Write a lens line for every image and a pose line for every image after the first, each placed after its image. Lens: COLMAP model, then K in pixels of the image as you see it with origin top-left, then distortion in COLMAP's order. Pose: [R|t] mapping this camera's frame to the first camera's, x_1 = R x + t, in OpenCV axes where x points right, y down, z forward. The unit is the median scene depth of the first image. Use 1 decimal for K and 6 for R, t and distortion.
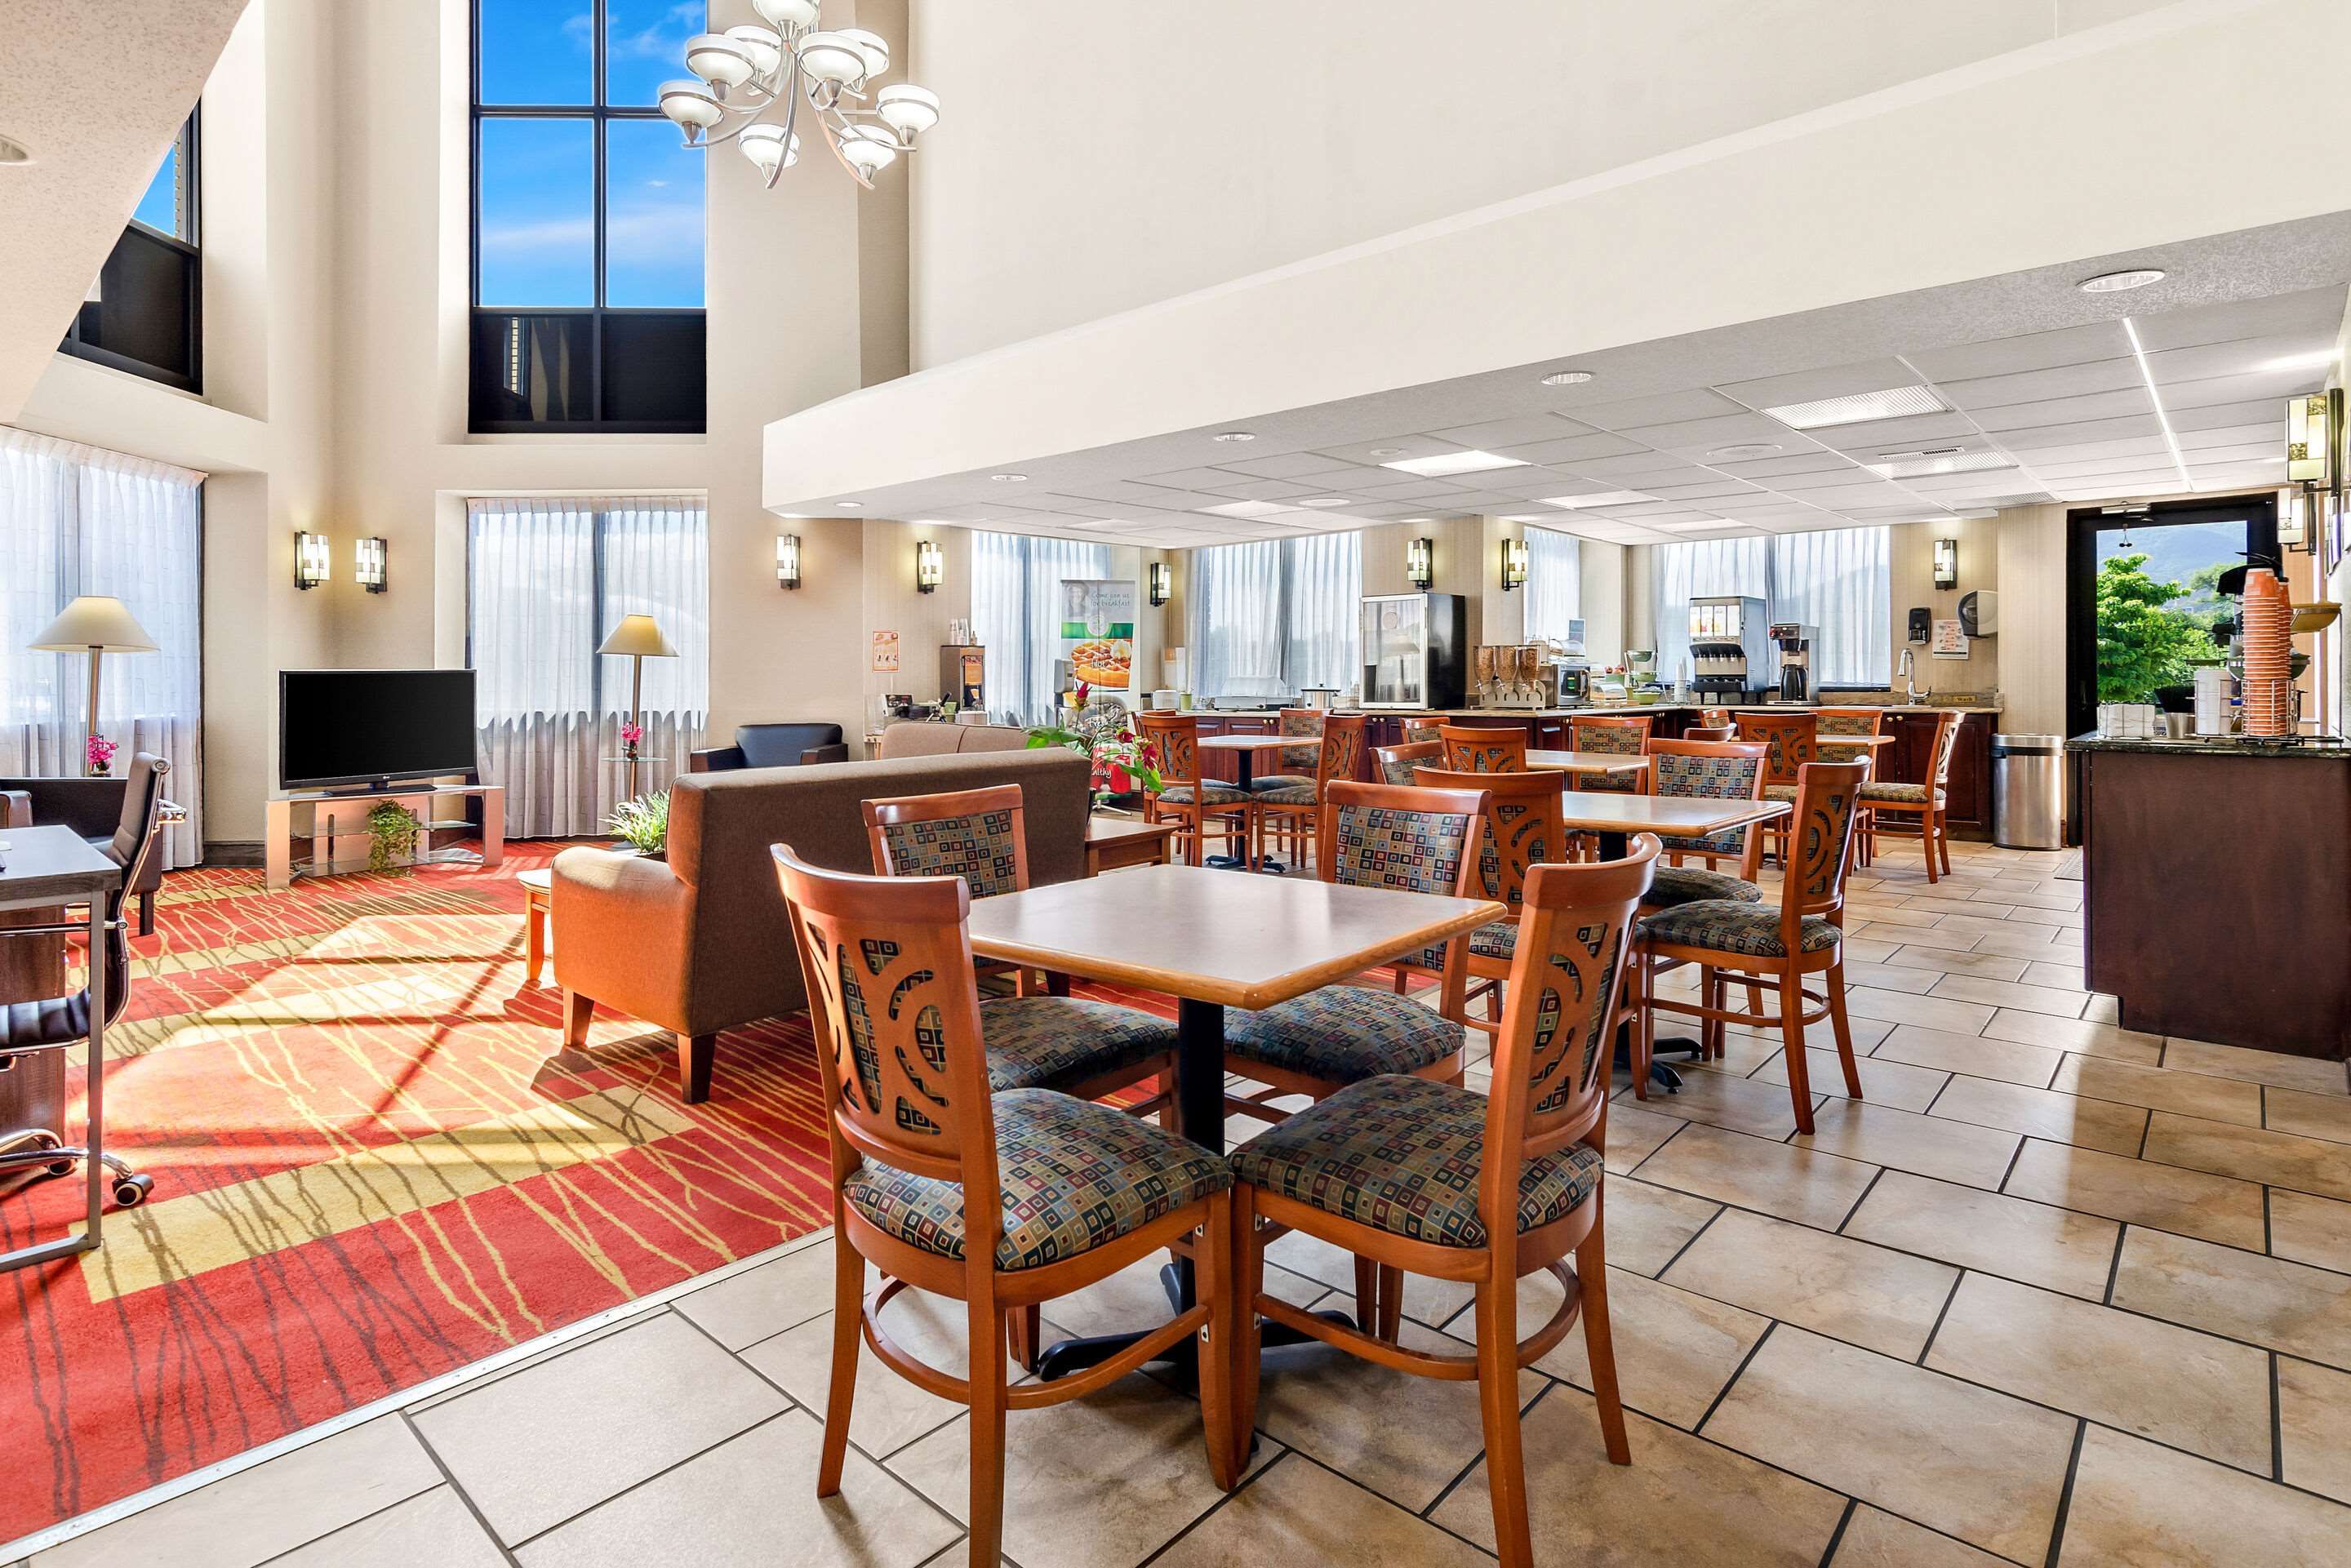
lens RADIAL K [[1171.2, 0, 1155.8], [0, 1171.2, 654.4], [0, 0, 1]] dist [0.003974, 0.001824]
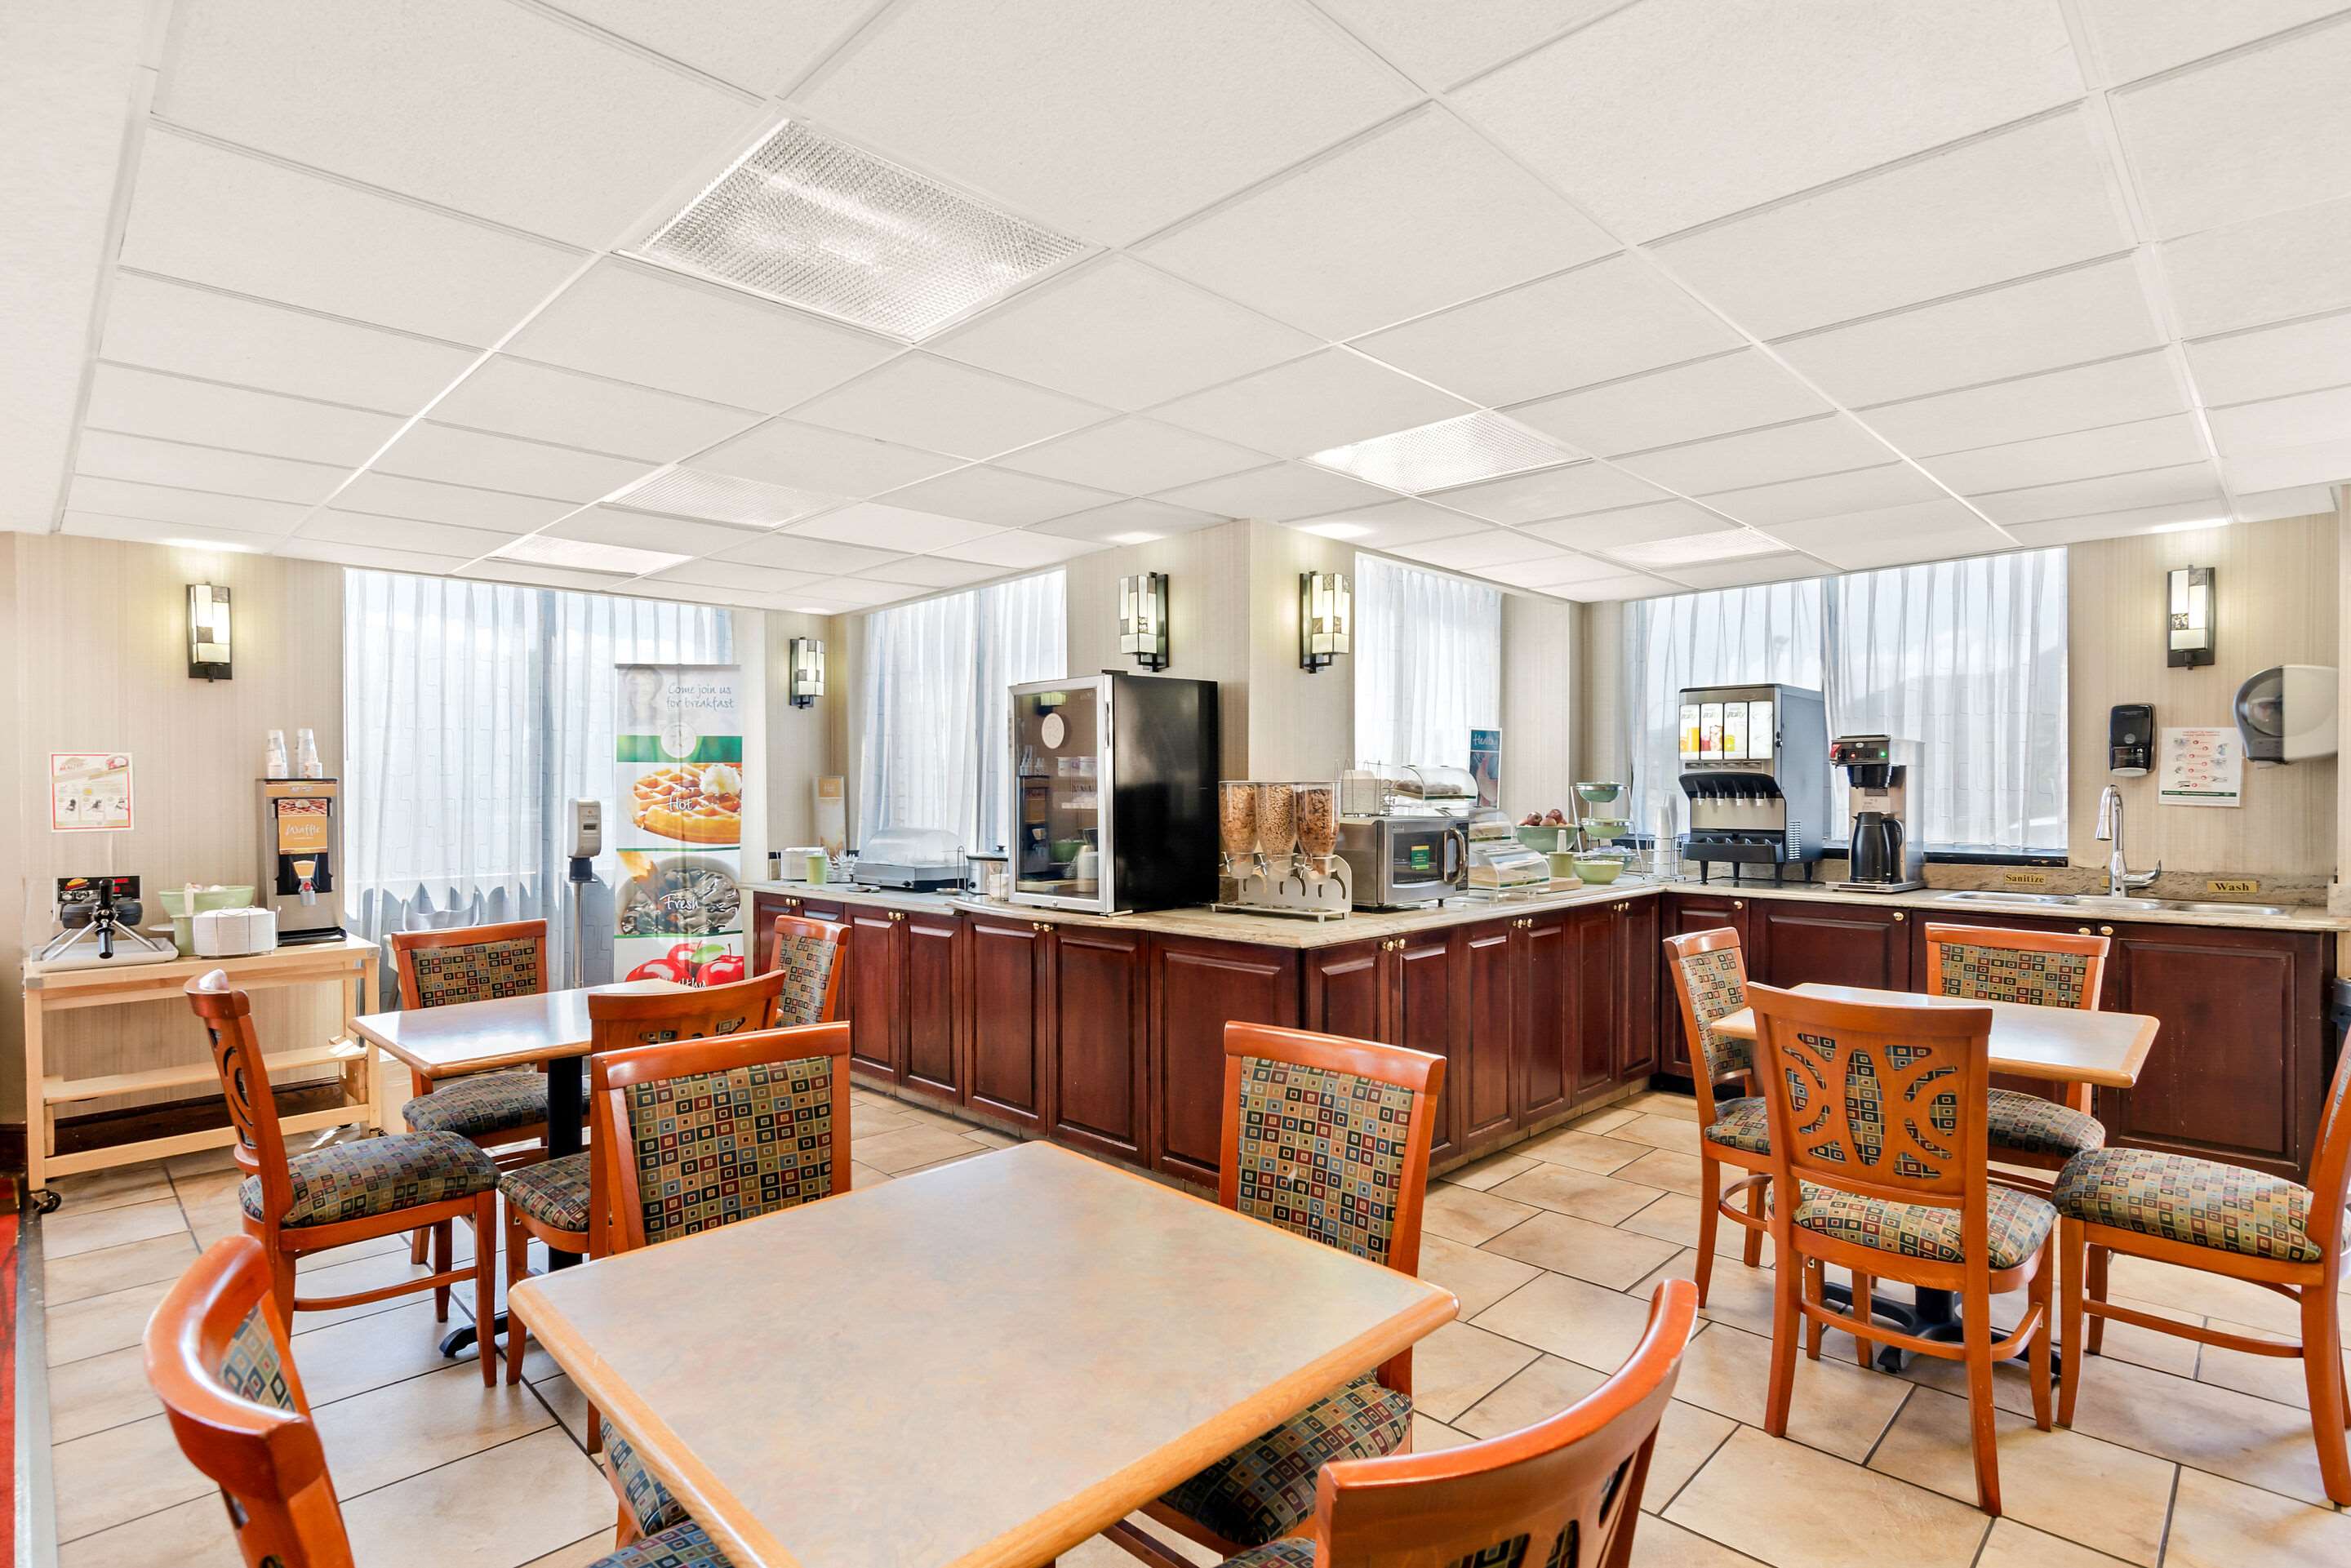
lens RADIAL K [[1171.2, 0, 1140.8], [0, 1171.2, 785.3], [0, 0, 1]] dist [0.003974, 0.001824]
pose [[0.999216, -0.000386, -0.039595, 0.254641], [0.001070, 0.999851, 0.017246, -0.014224], [0.039582, -0.017275, 0.999067, 0.500408]]
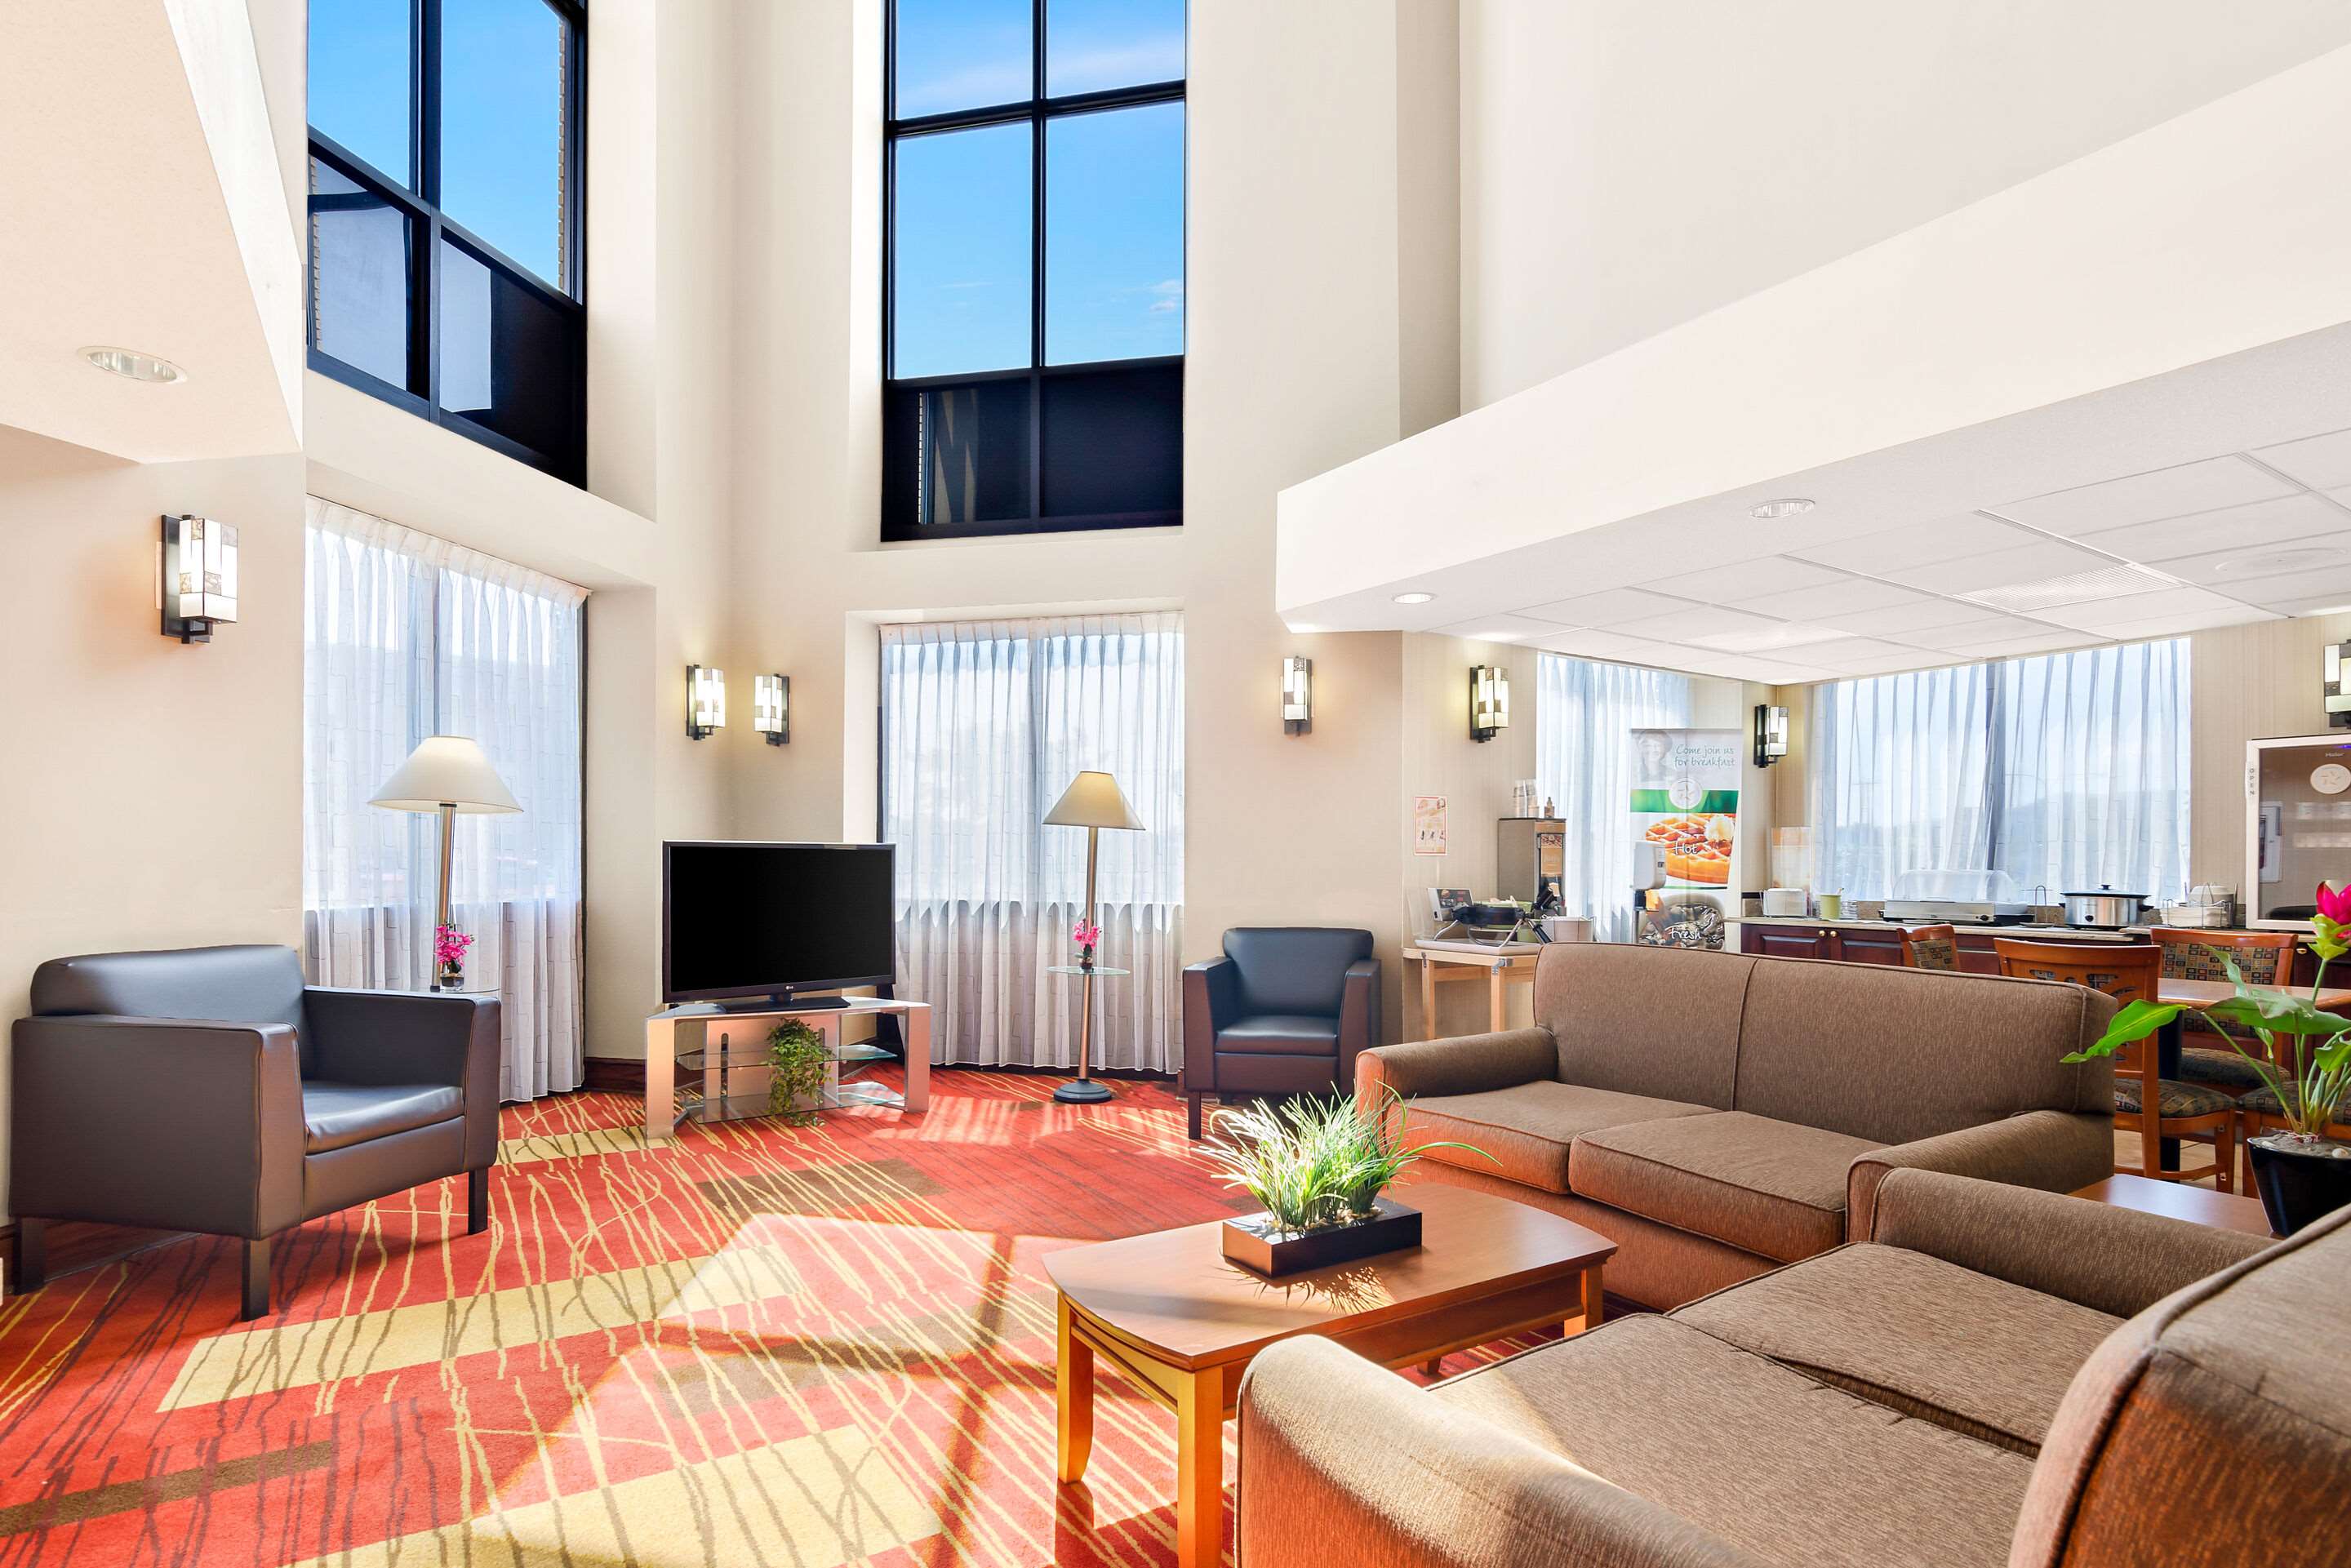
lens RADIAL K [[1171.2, 0, 1170.1], [0, 1171.2, 867.8], [0, 0, 1]] dist [0.003974, 0.001824]
pose [[0.966656, 0.016610, -0.255540, -0.202860], [-0.011217, 0.999683, 0.022548, 0.008629], [0.255833, -0.018930, 0.966536, 0.299530]]
